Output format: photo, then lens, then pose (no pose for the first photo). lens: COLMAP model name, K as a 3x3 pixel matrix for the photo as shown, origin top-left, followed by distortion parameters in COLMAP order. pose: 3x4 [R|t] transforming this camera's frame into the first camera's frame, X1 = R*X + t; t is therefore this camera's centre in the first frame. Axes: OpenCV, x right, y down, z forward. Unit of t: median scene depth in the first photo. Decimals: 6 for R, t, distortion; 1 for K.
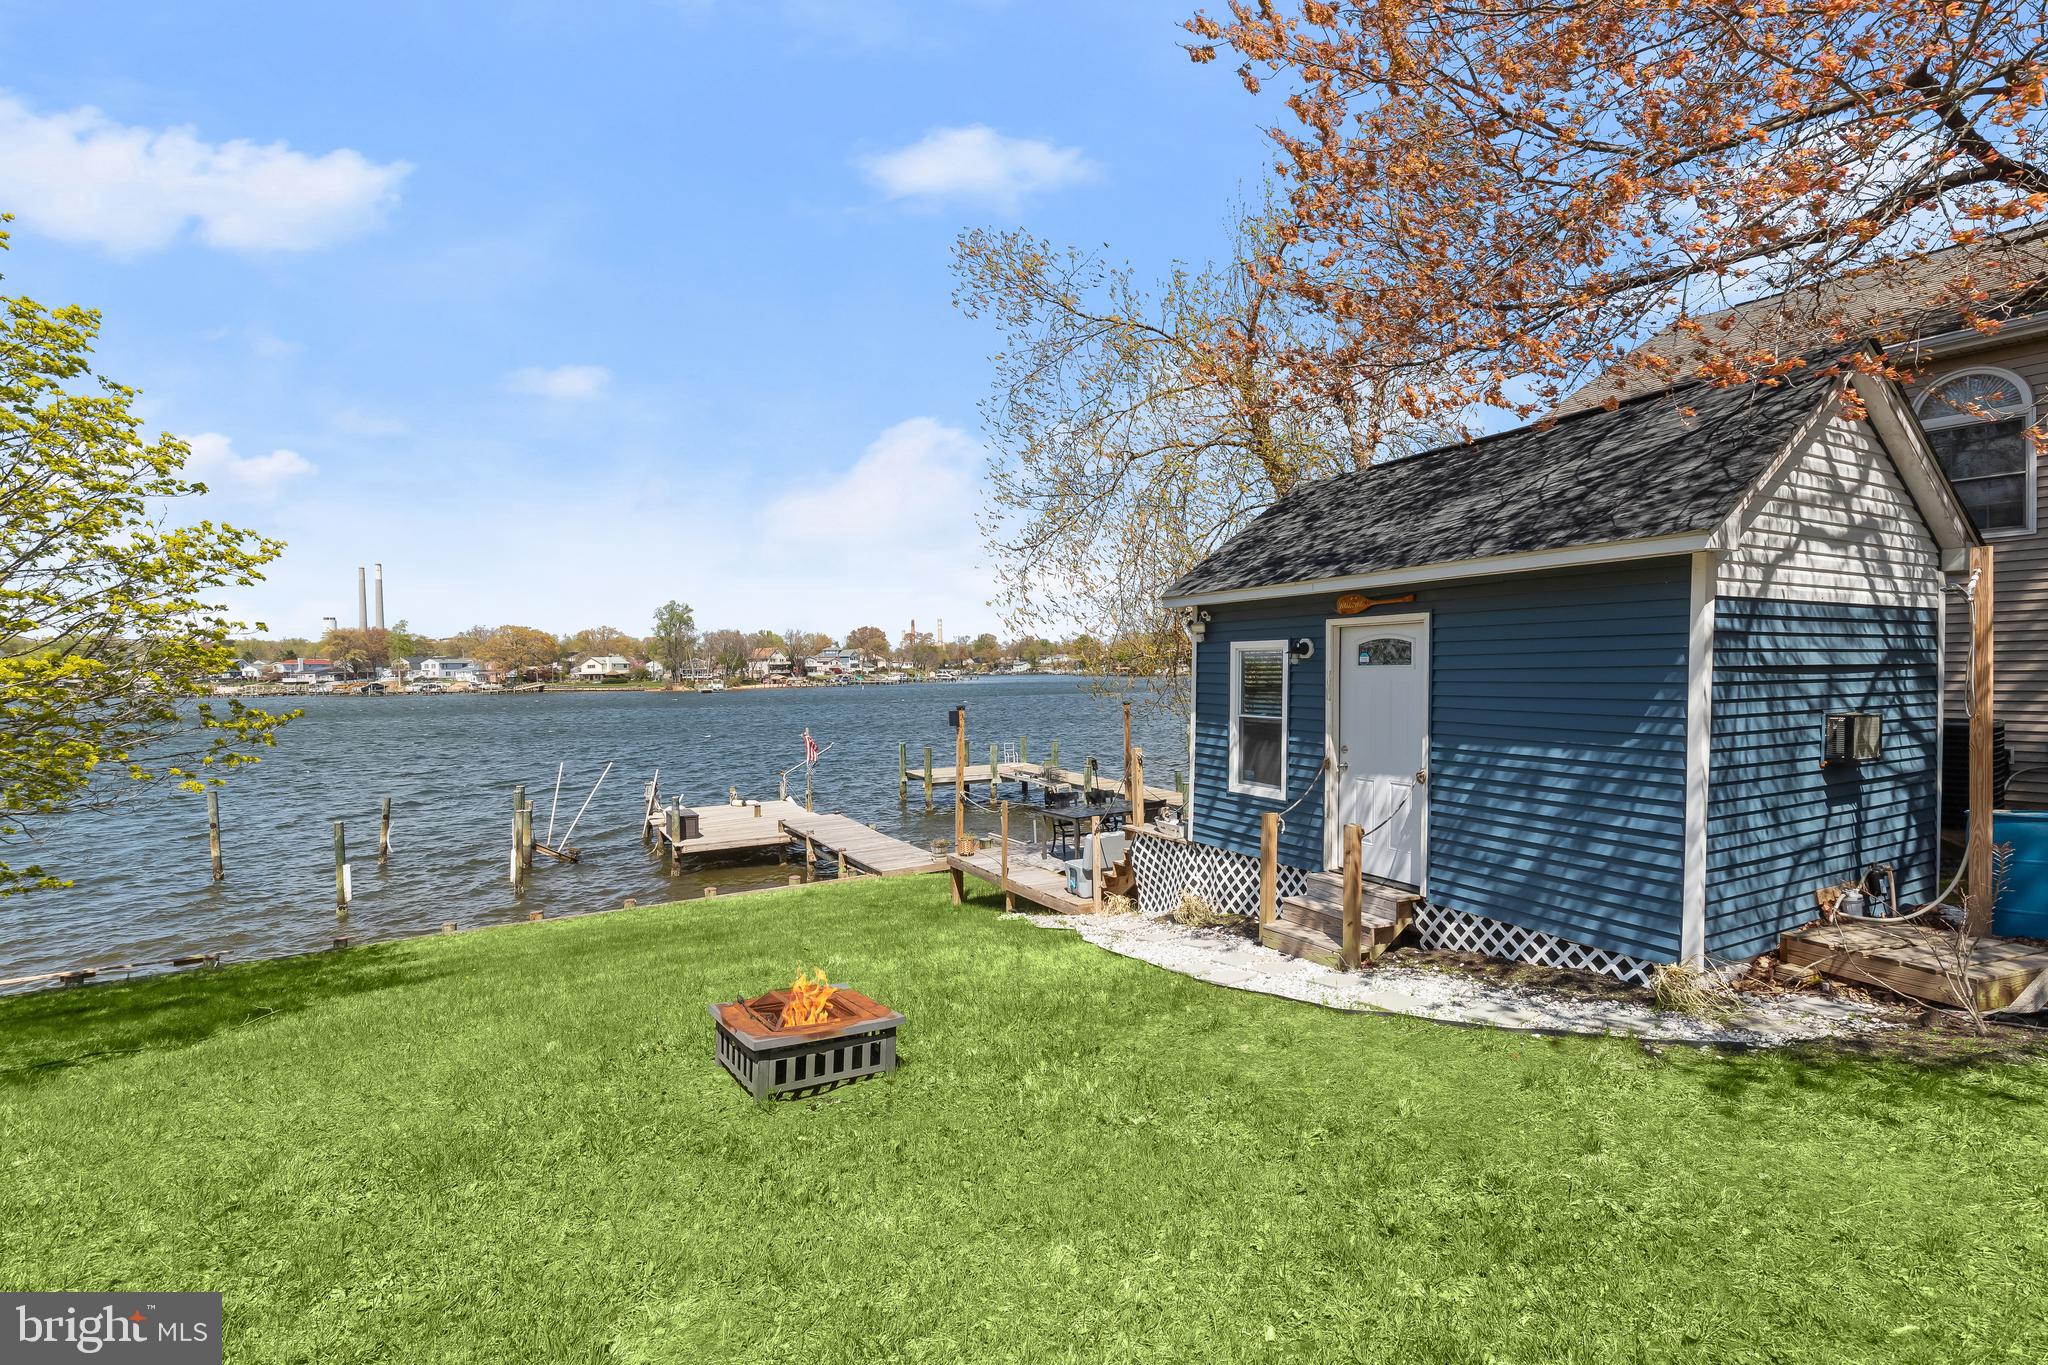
lens RADIAL K [[908.9, 0, 1024.0], [0, 908.9, 682.5], [0, 0, 1]] dist [0.003029, -0.000130]
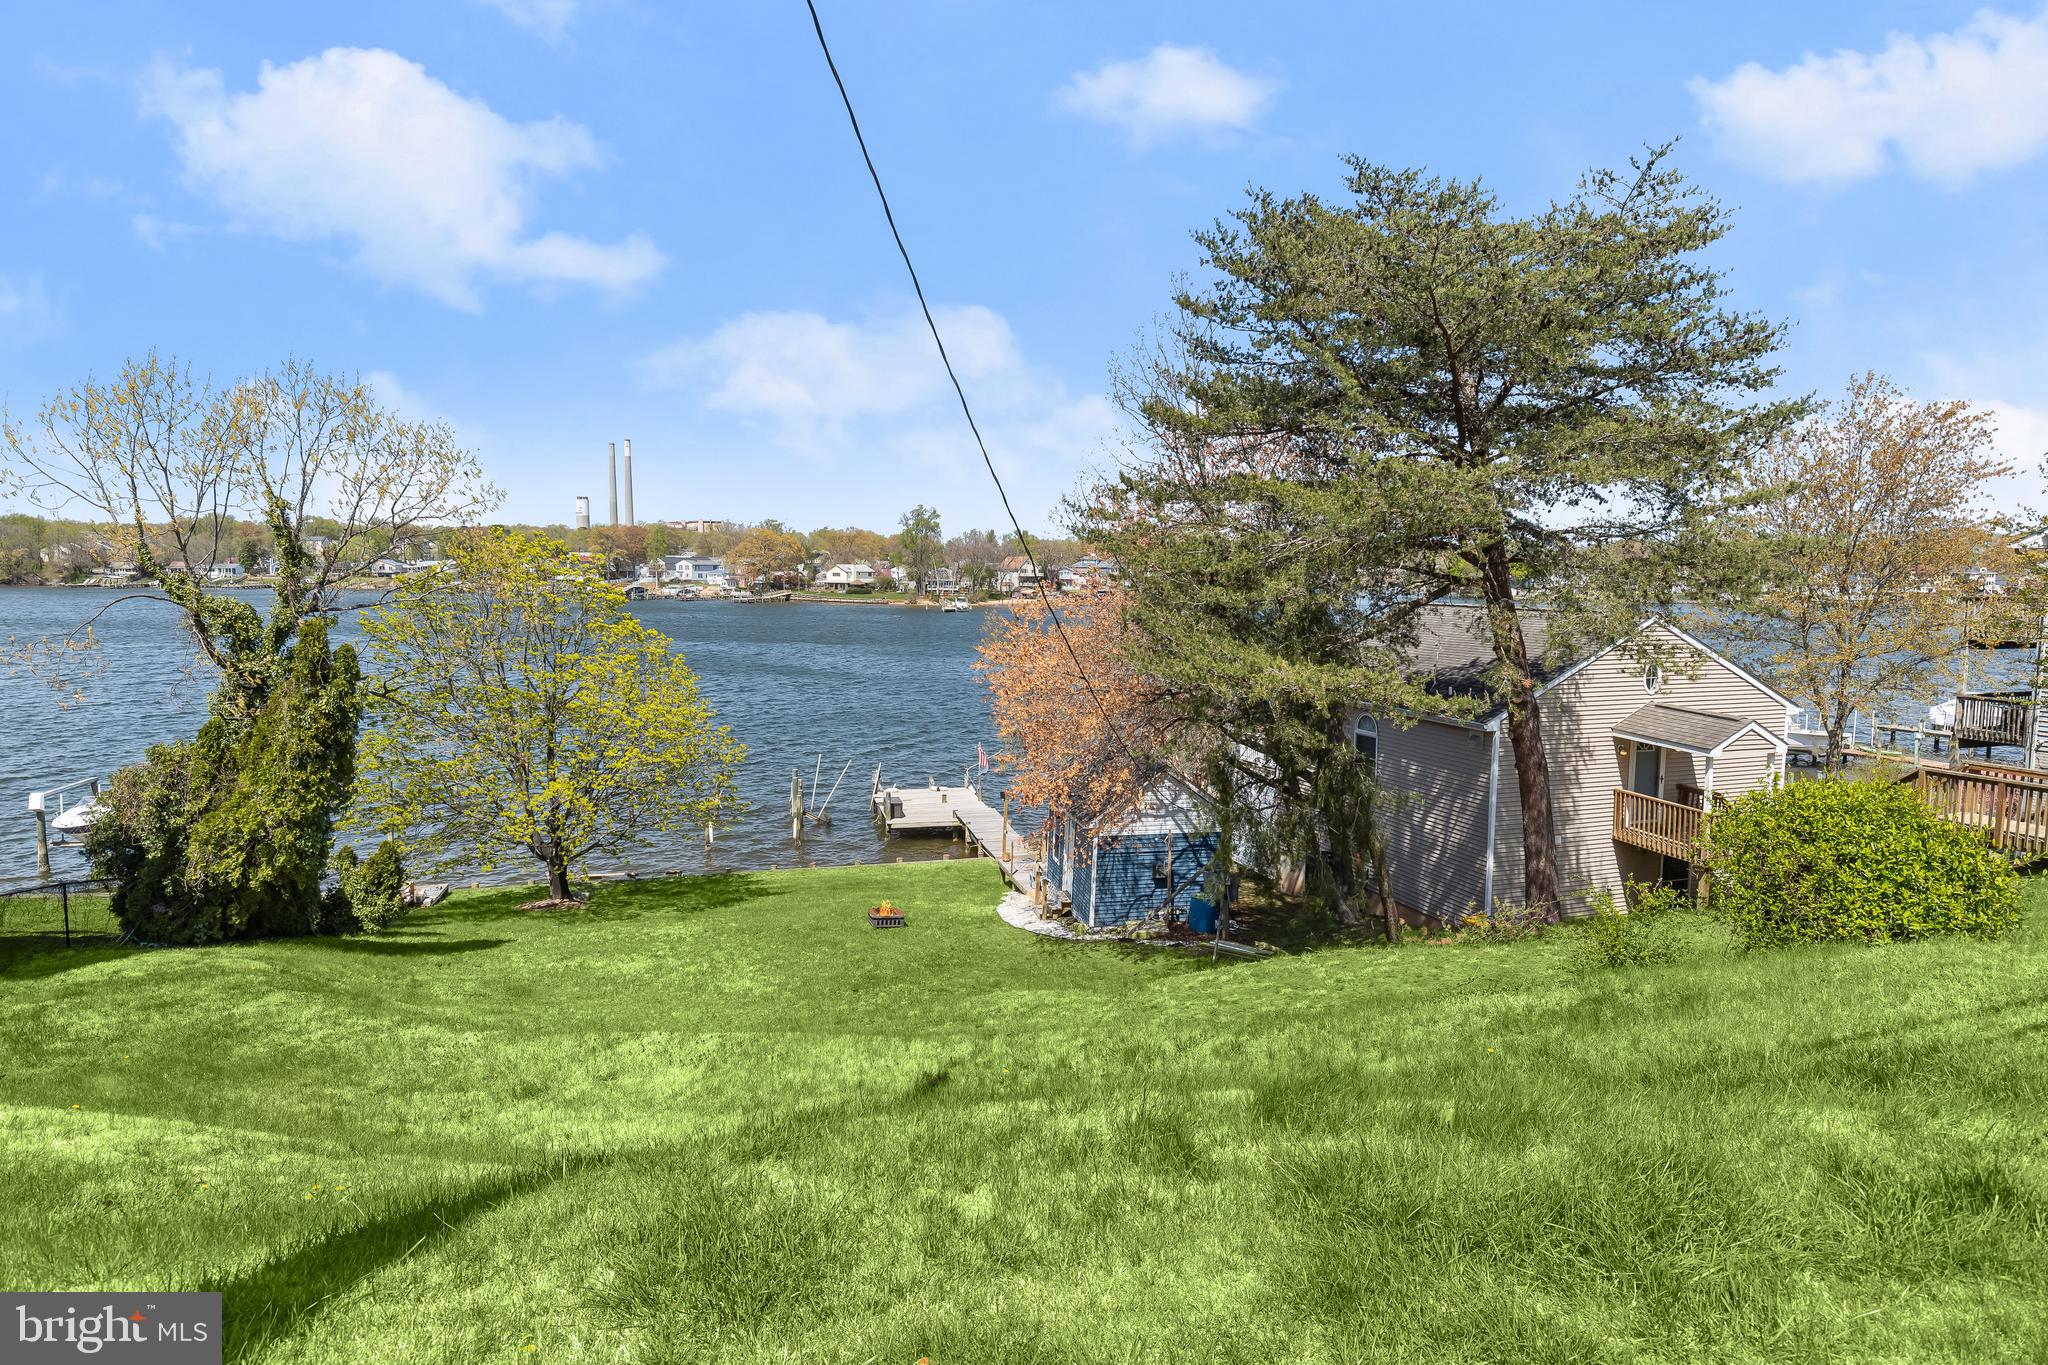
lens RADIAL K [[1093.4, 0, 1016.6], [0, 1093.4, 672.8], [0, 0, 1]] dist [0.000786, 0.000205]
pose [[0.960483, 0.048963, -0.273997, 0.215505], [-0.028387, 0.996505, 0.078568, -0.150238], [0.276886, -0.067685, 0.958516, -0.468073]]
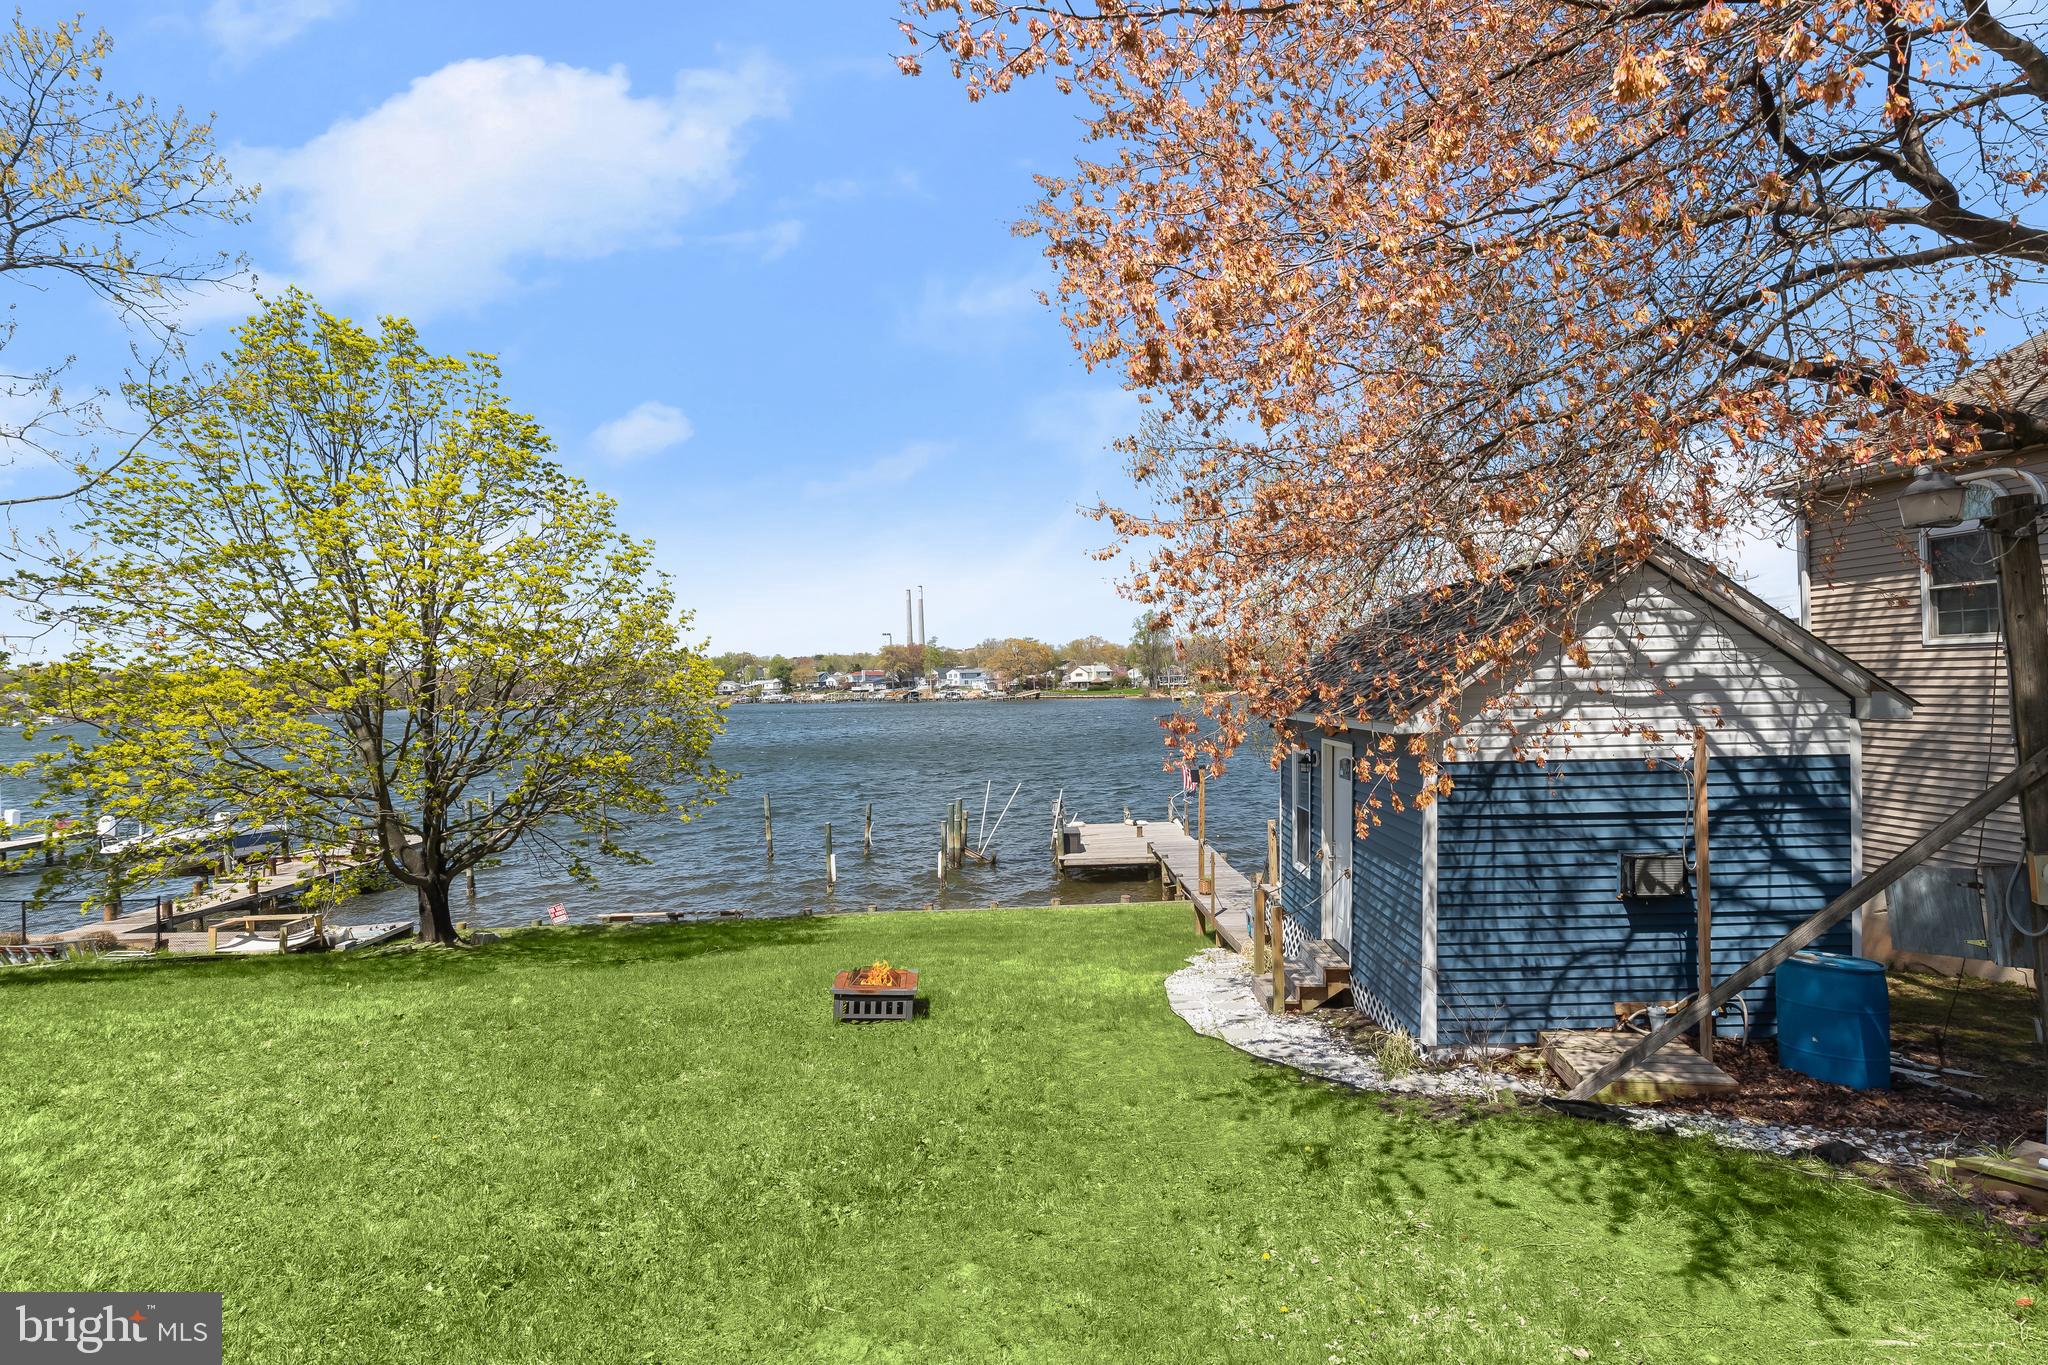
lens RADIAL K [[952.6, 0, 1033.0], [0, 952.6, 684.9], [0, 0, 1]] dist [0.000196, -0.000324]
pose [[0.878935, -0.007513, -0.476882, 0.113683], [0.006488, 0.999972, -0.003797, -0.025782], [0.476897, 0.000243, 0.878959, -0.061744]]
